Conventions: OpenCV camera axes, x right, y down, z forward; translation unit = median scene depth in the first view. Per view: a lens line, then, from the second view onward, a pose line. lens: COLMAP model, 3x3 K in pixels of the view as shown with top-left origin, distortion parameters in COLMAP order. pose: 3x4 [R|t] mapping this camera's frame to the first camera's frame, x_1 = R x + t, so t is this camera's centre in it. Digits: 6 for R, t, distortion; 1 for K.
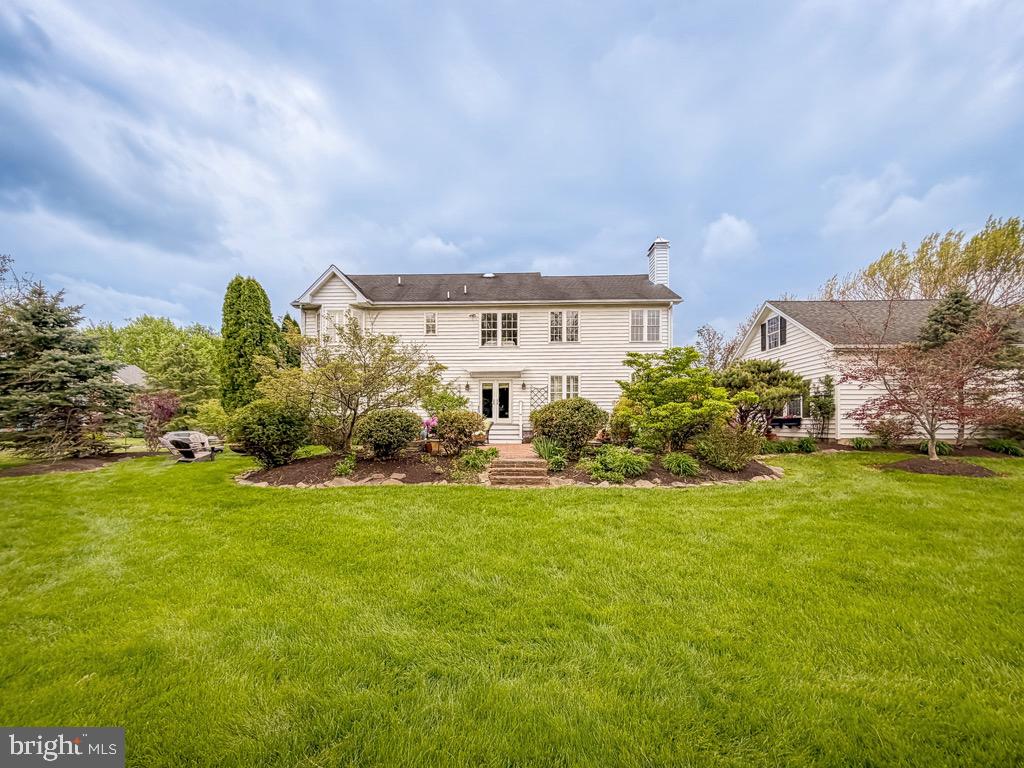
lens RADIAL K [[411.0, 0, 467.5], [0, 411.0, 420.4], [0, 0, 1]] dist [-0.002803, -0.000056]
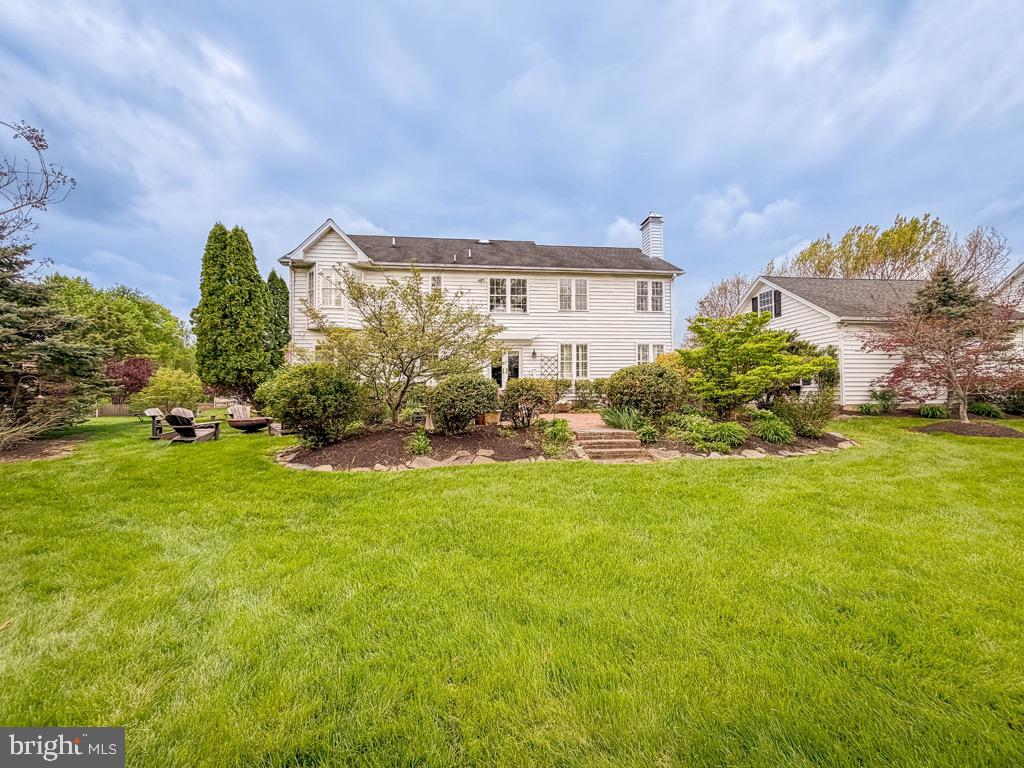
lens RADIAL K [[411.0, 0, 487.2], [0, 411.0, 380.9], [0, 0, 1]] dist [-0.002803, -0.000056]
pose [[0.988567, -0.002100, 0.150771, -0.140533], [0.006060, 0.999648, -0.025813, 0.003749], [-0.150663, 0.026432, 0.988232, 0.071271]]
